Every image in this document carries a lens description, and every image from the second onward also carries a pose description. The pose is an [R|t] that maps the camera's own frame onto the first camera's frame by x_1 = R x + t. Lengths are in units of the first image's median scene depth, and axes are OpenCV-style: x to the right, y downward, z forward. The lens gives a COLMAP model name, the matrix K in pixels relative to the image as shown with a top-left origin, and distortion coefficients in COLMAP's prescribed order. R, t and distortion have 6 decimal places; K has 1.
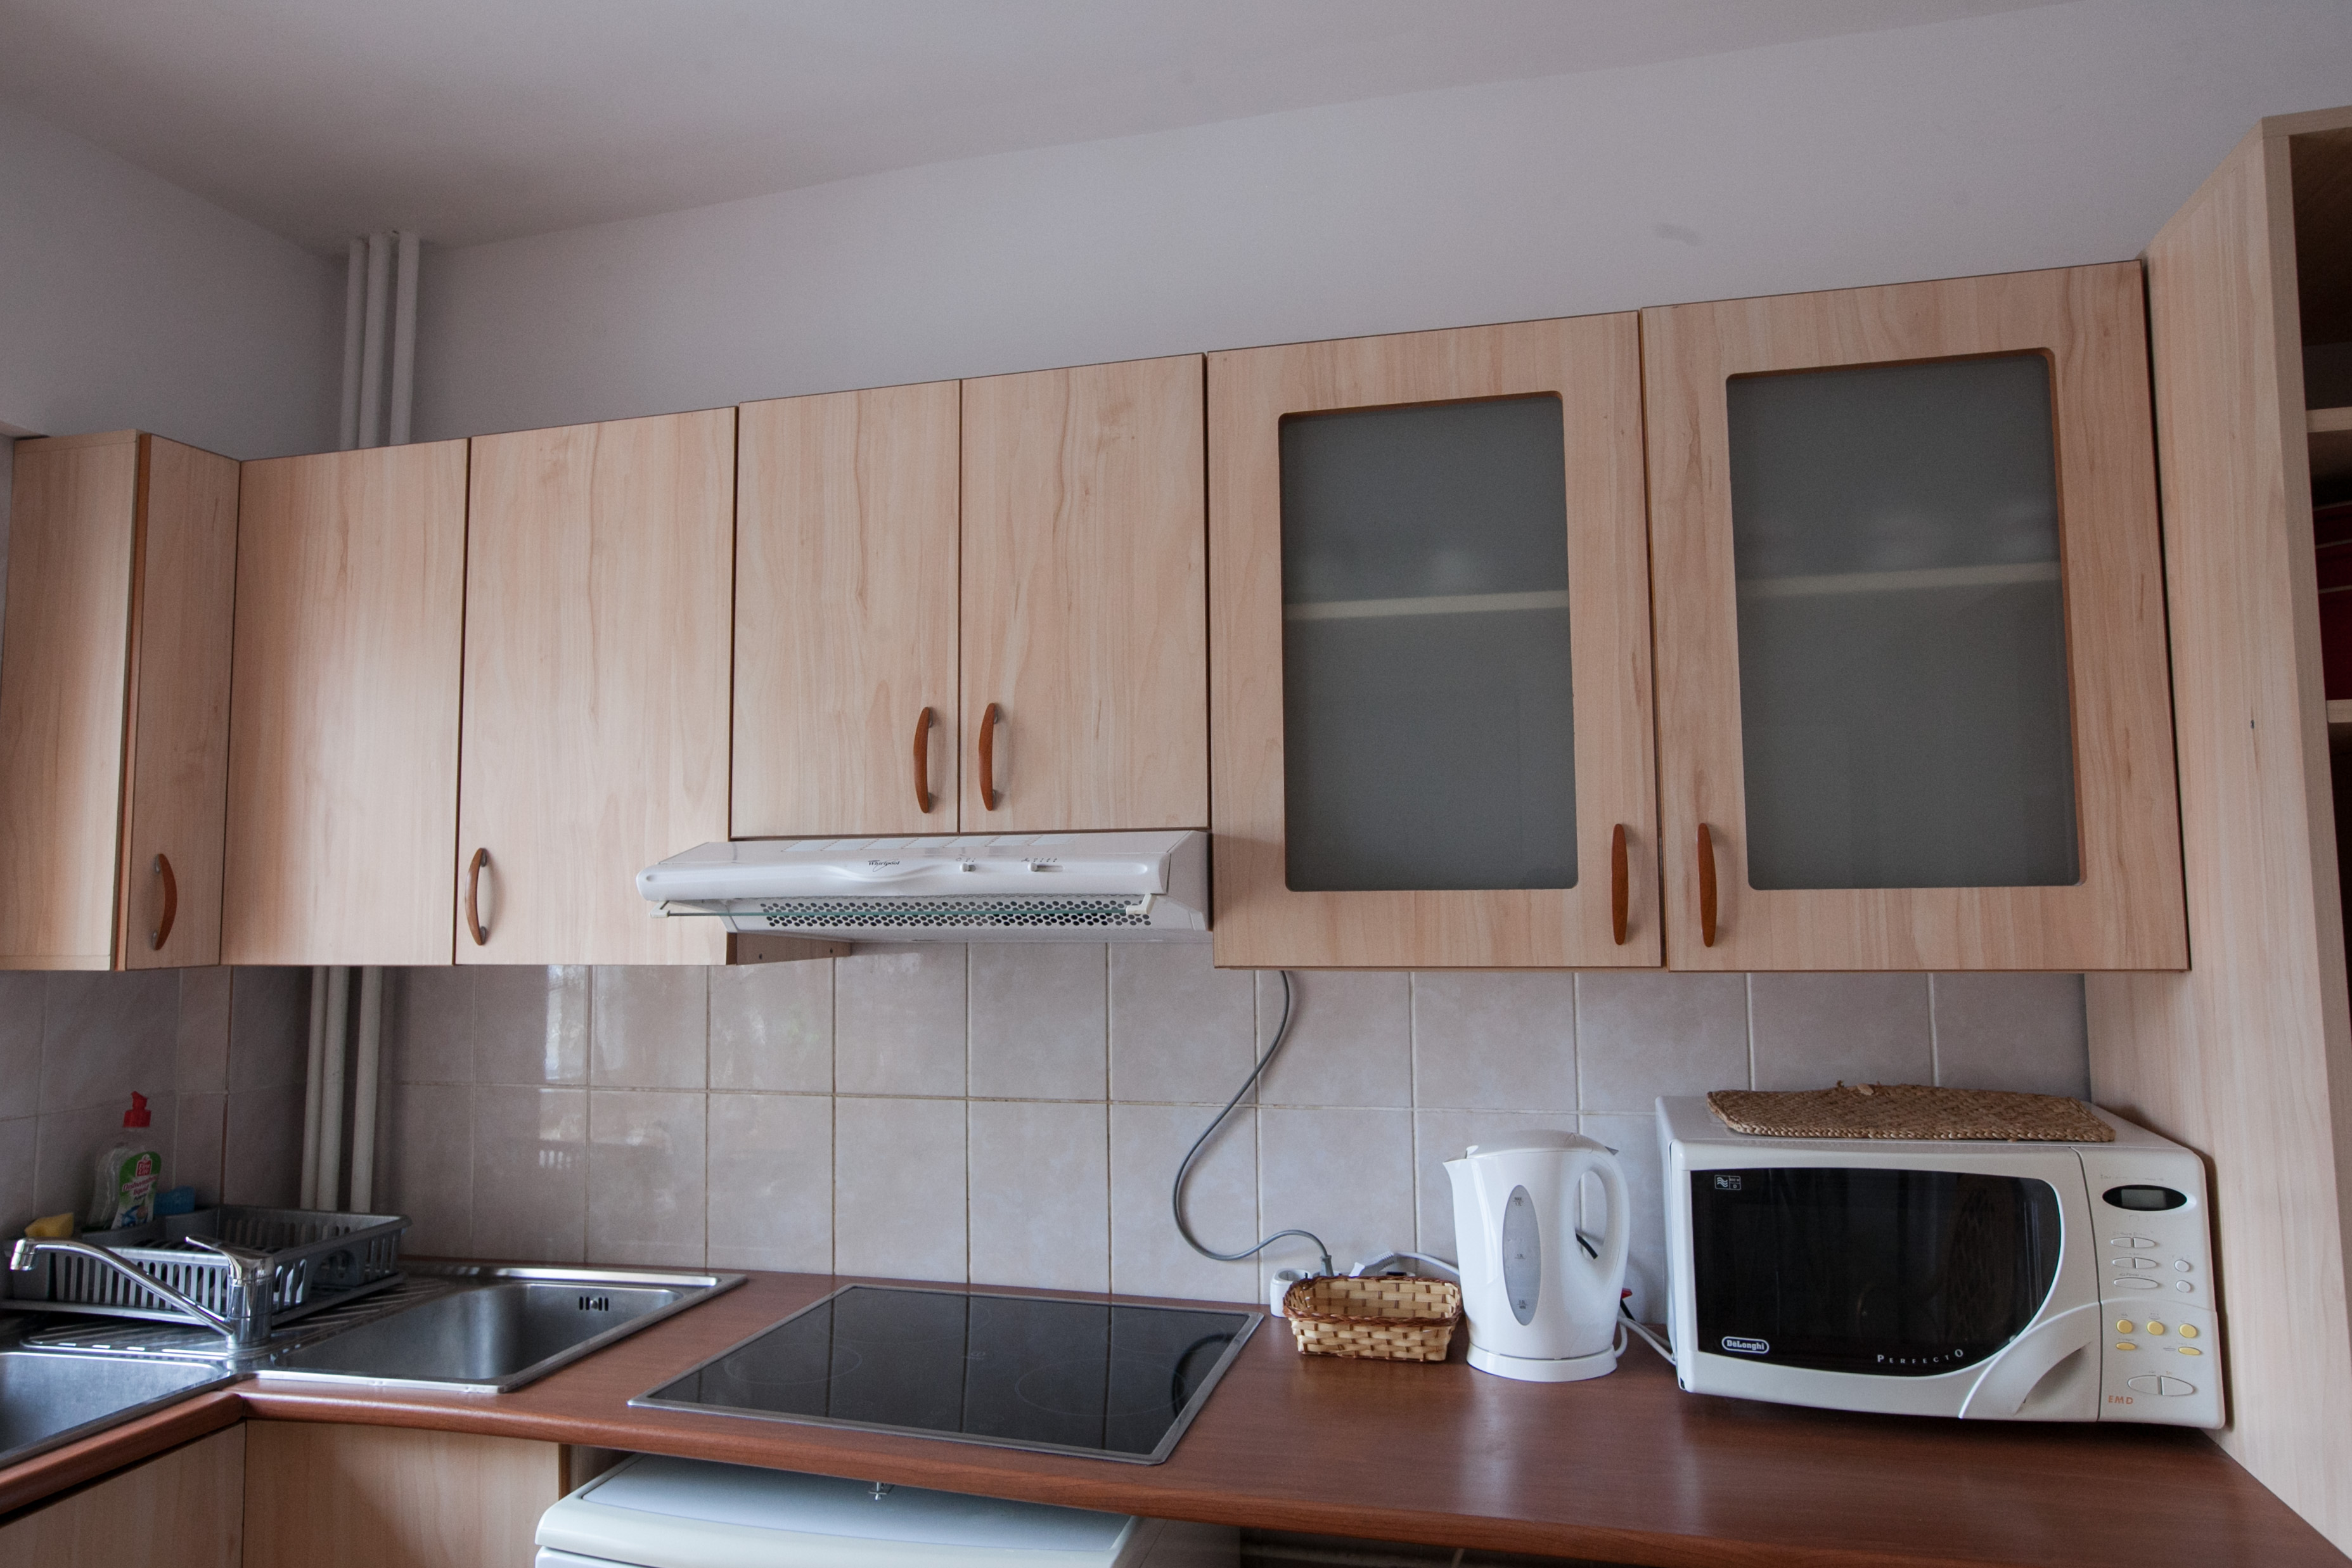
lens RADIAL K [[1411.8, 0, 1162.3], [0, 1411.8, 770.8], [0, 0, 1]] dist [-0.042836, 0.043477]
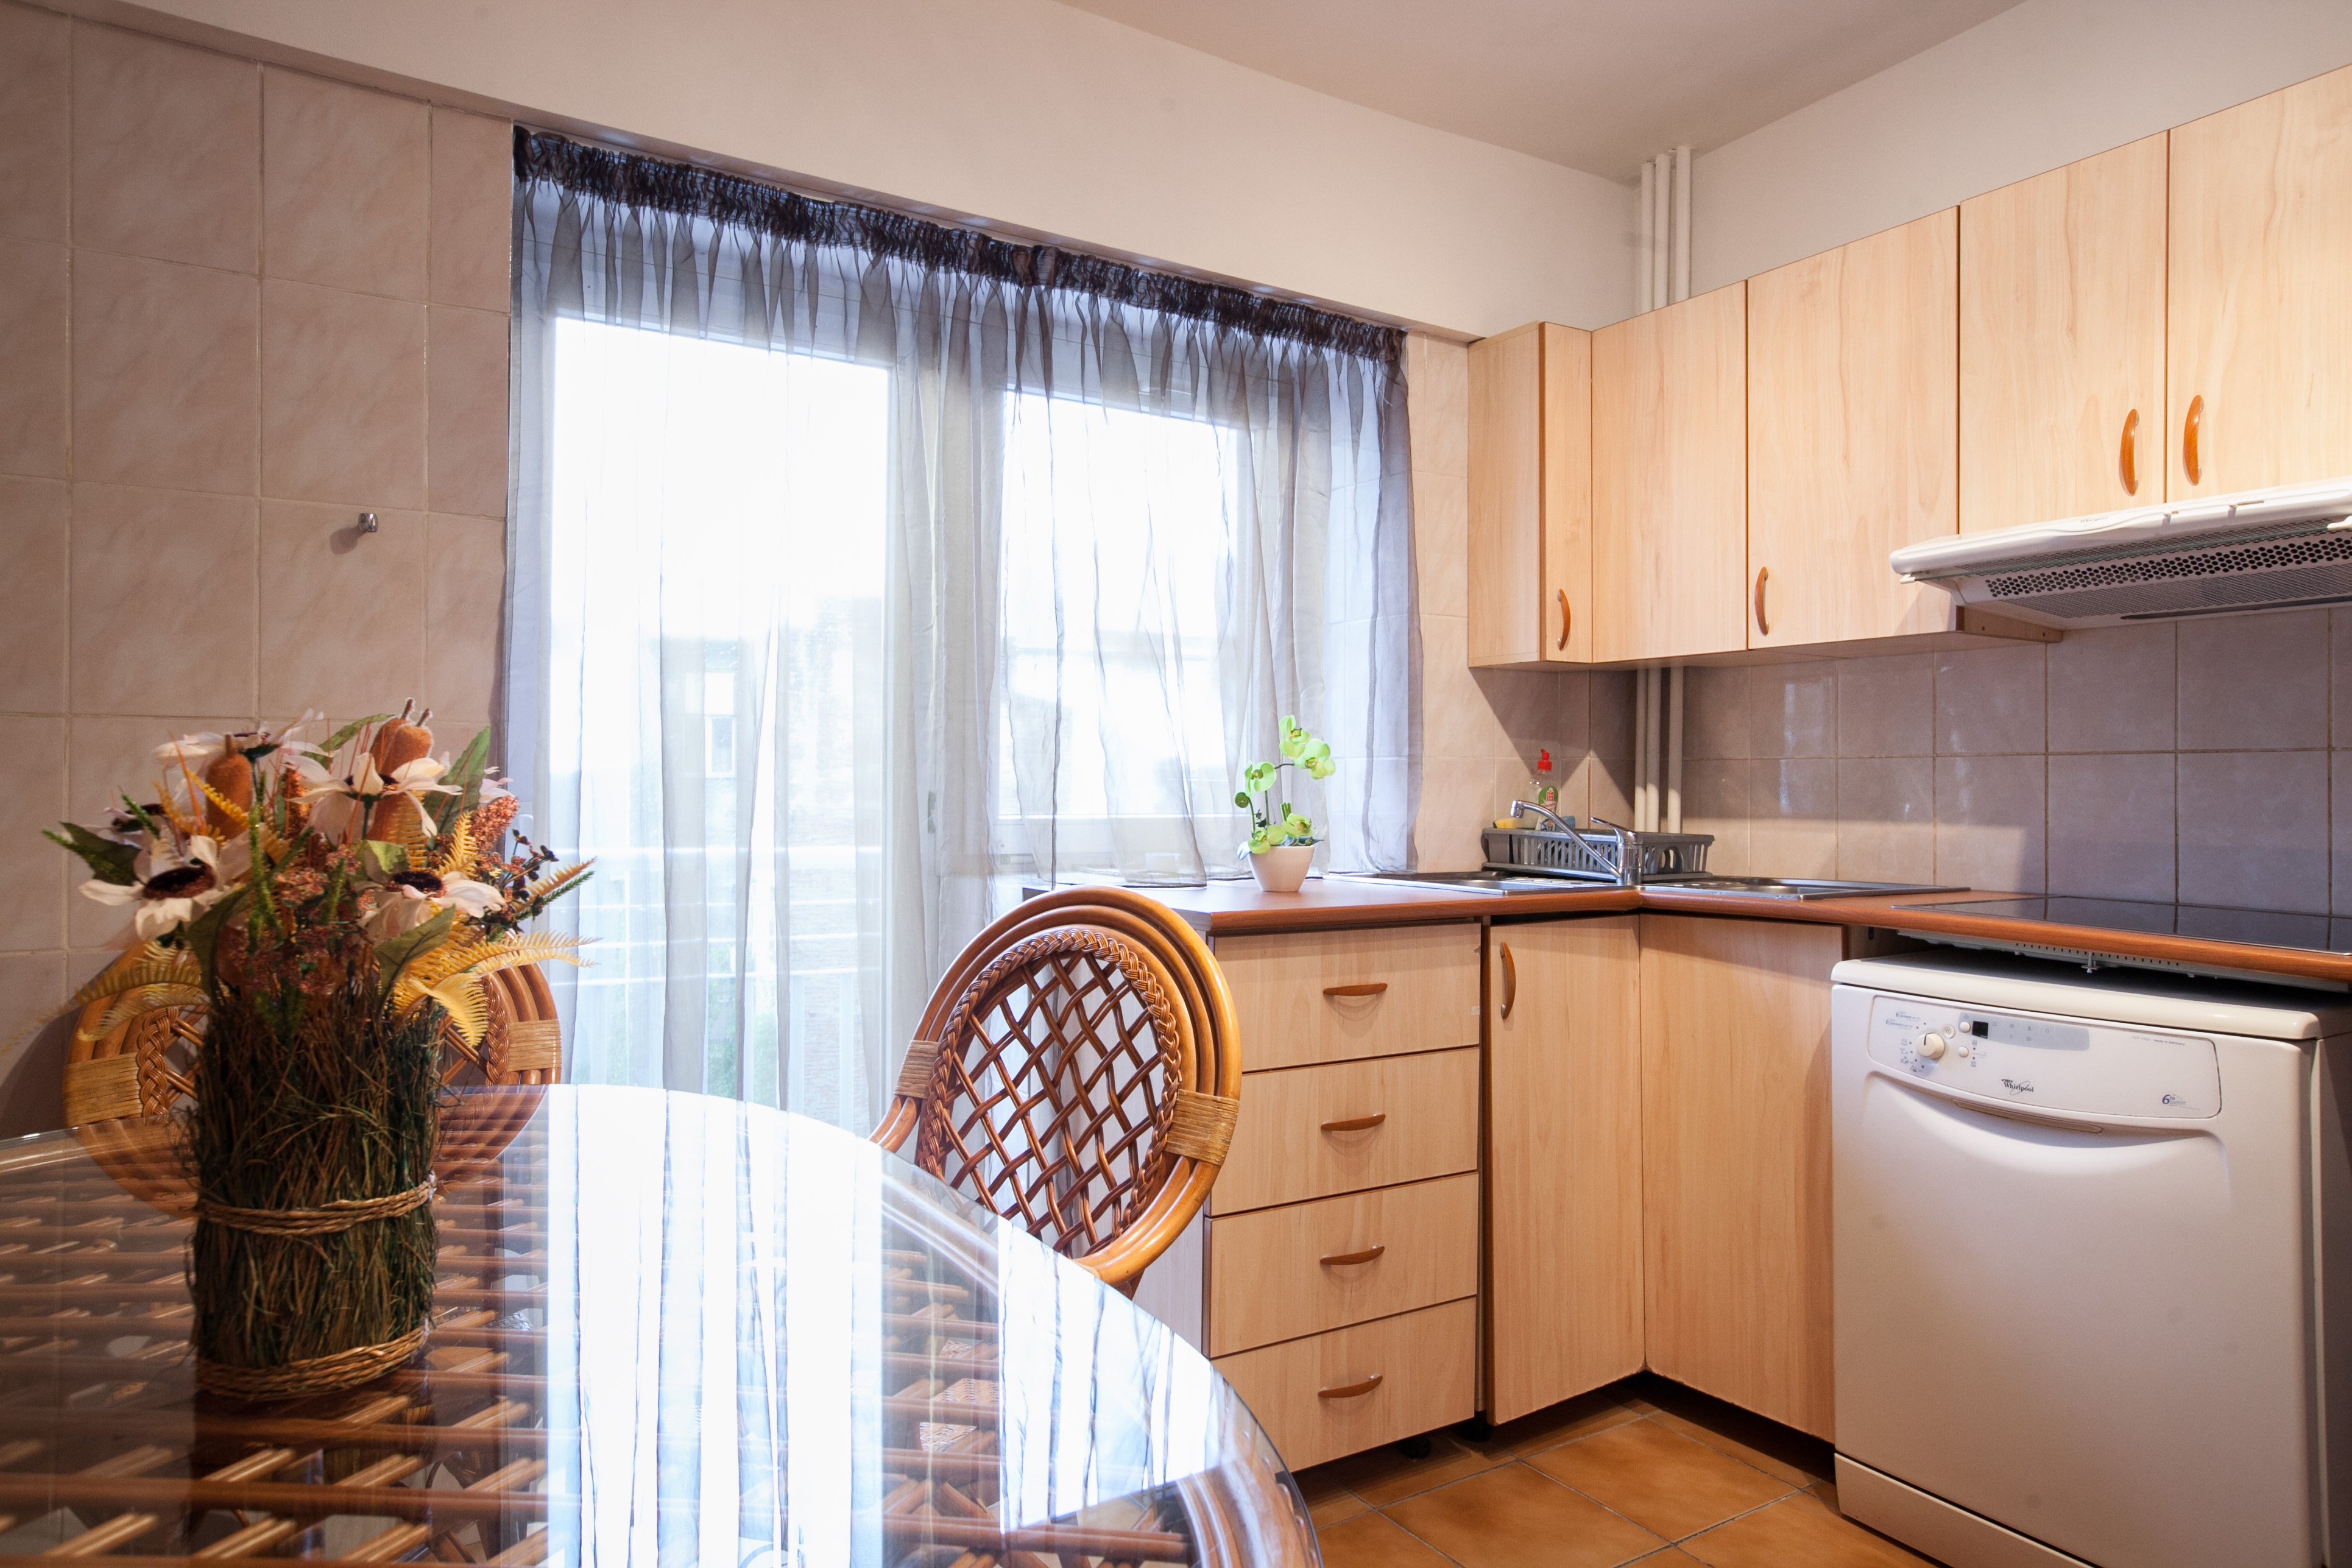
lens RADIAL K [[1411.8, 0, 1162.3], [0, 1411.8, 770.8], [0, 0, 1]] dist [-0.042836, 0.043477]
pose [[0.707997, 0.014910, -0.706058, 0.096960], [0.046962, 0.996570, 0.068137, 0.140775], [0.704652, -0.081398, 0.704869, -0.477031]]
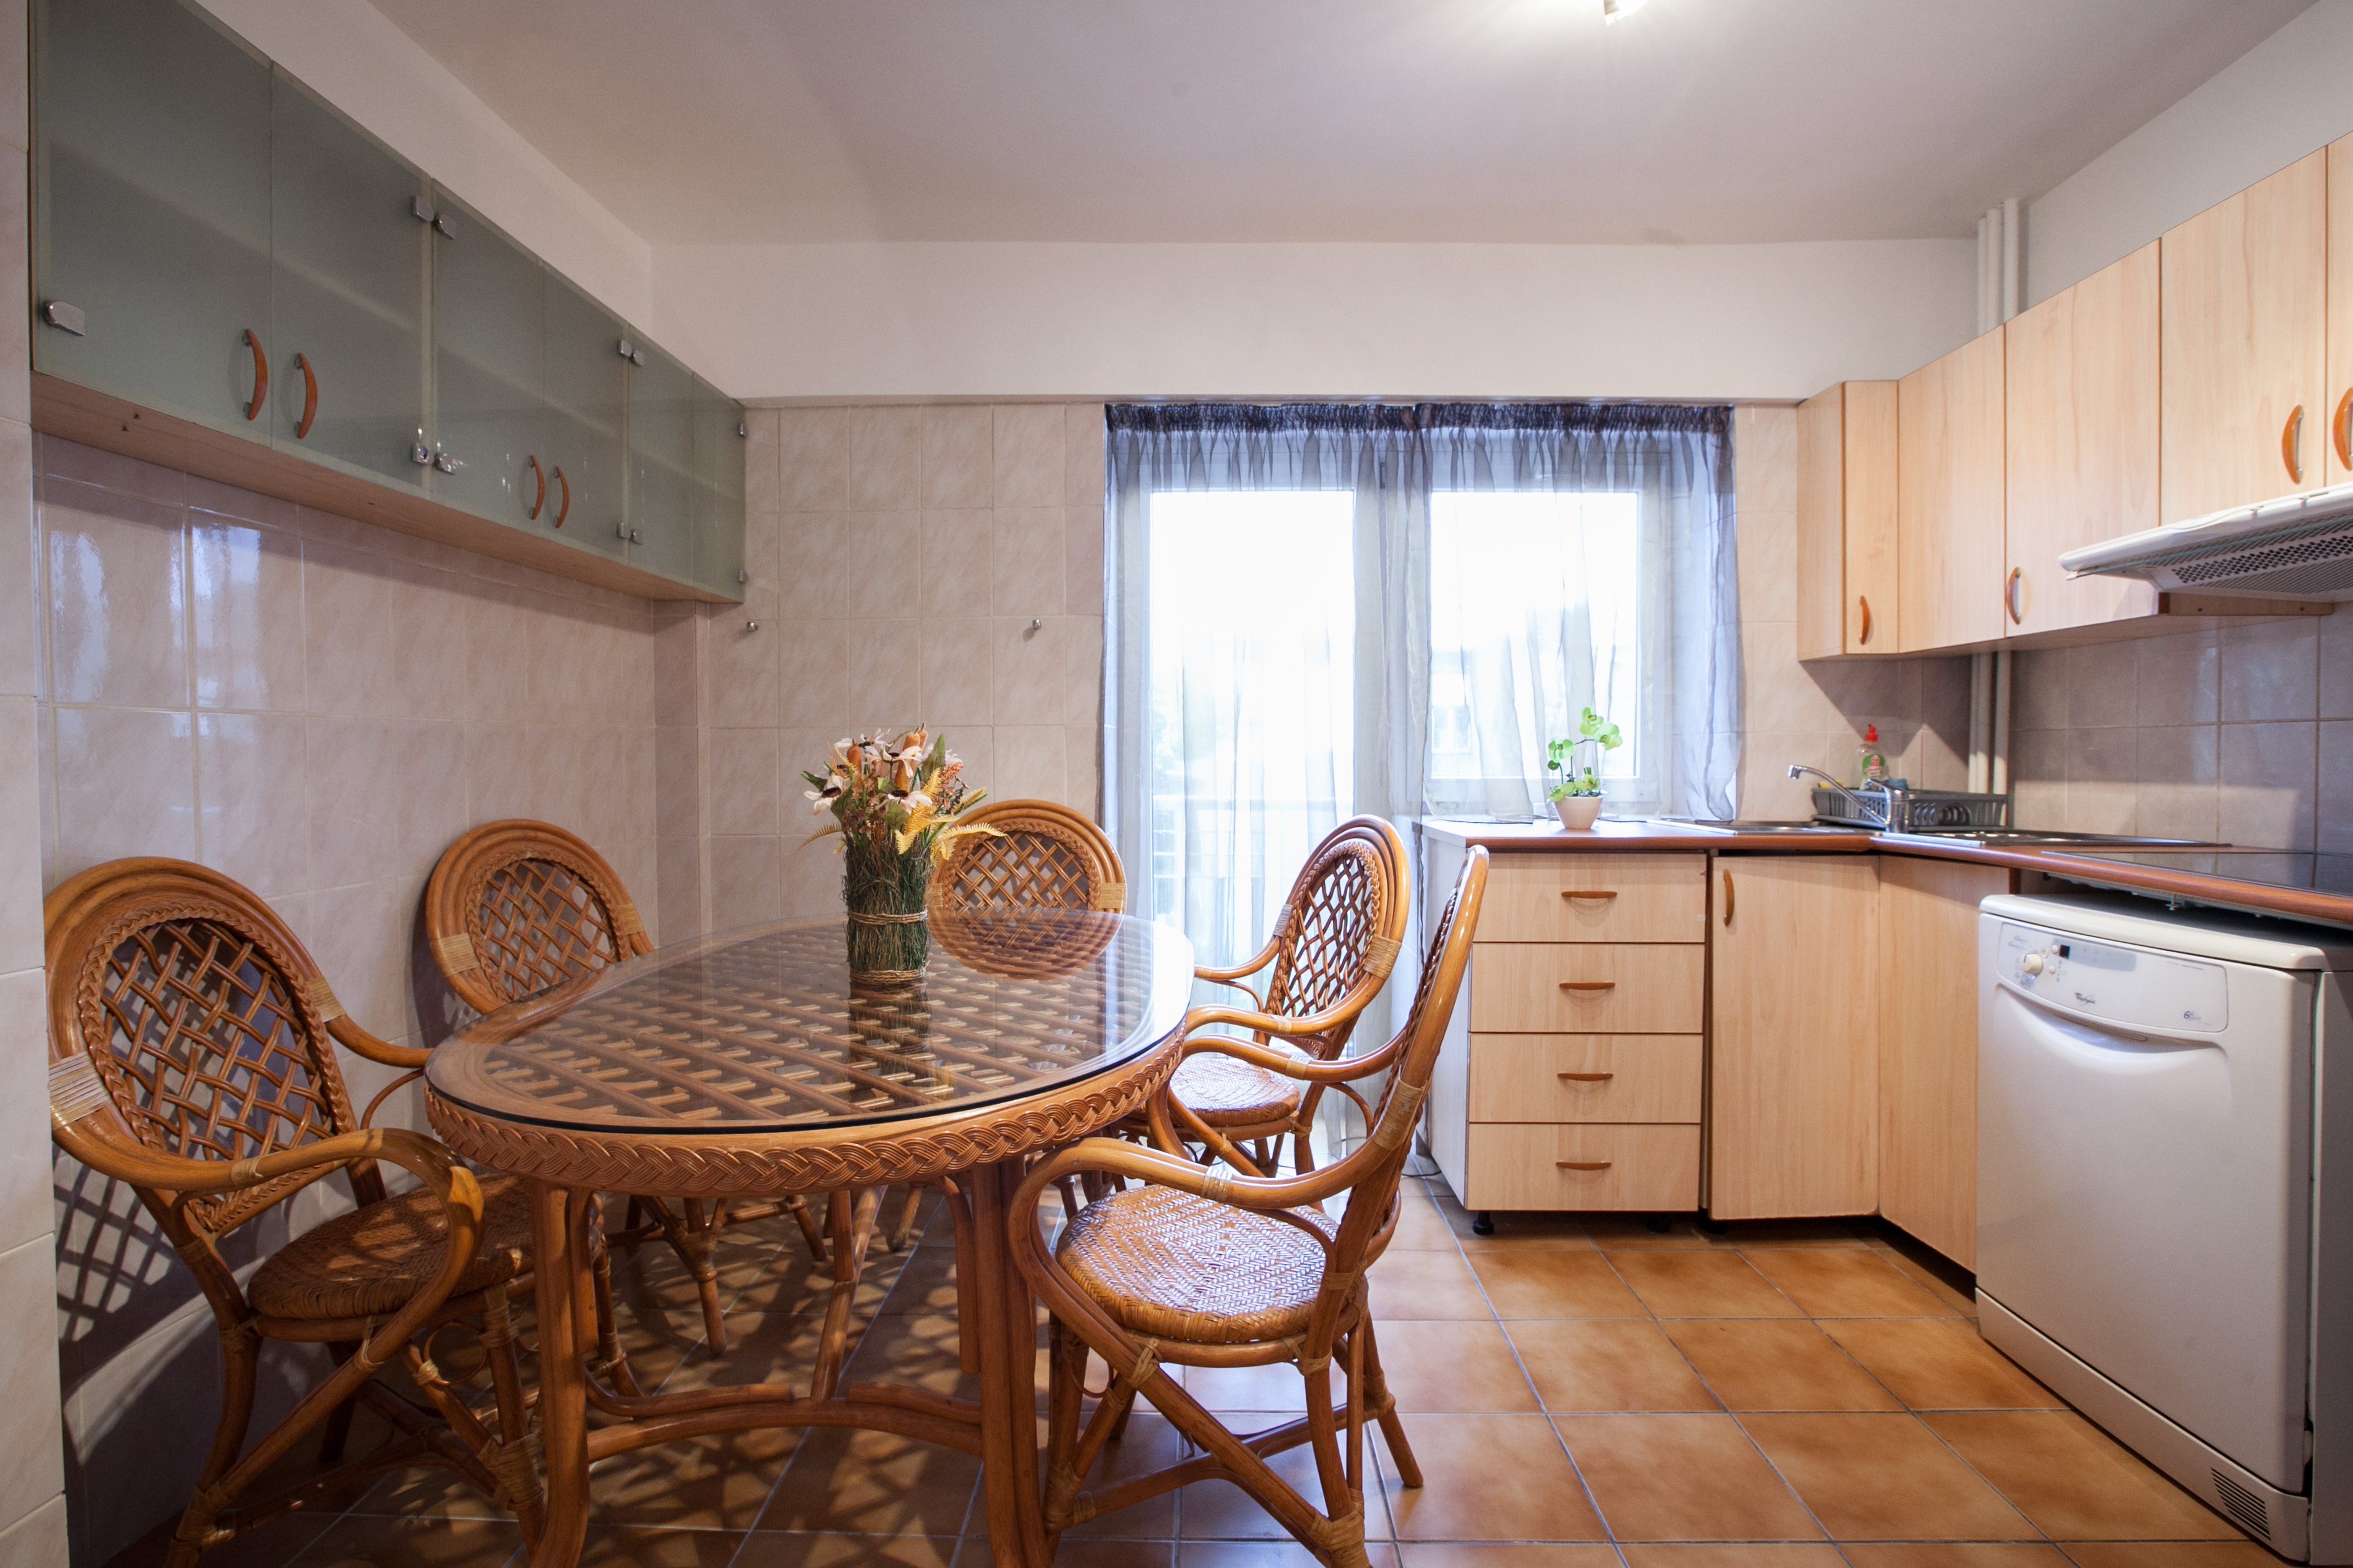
lens RADIAL K [[1084.0, 0, 1178.9], [0, 1084.0, 771.0], [0, 0, 1]] dist [-0.055423, 0.026102]
pose [[0.215944, 0.030849, -0.975918, 0.567566], [0.087813, 0.994837, 0.050878, 0.151344], [0.972449, -0.096685, 0.212121, -0.288073]]
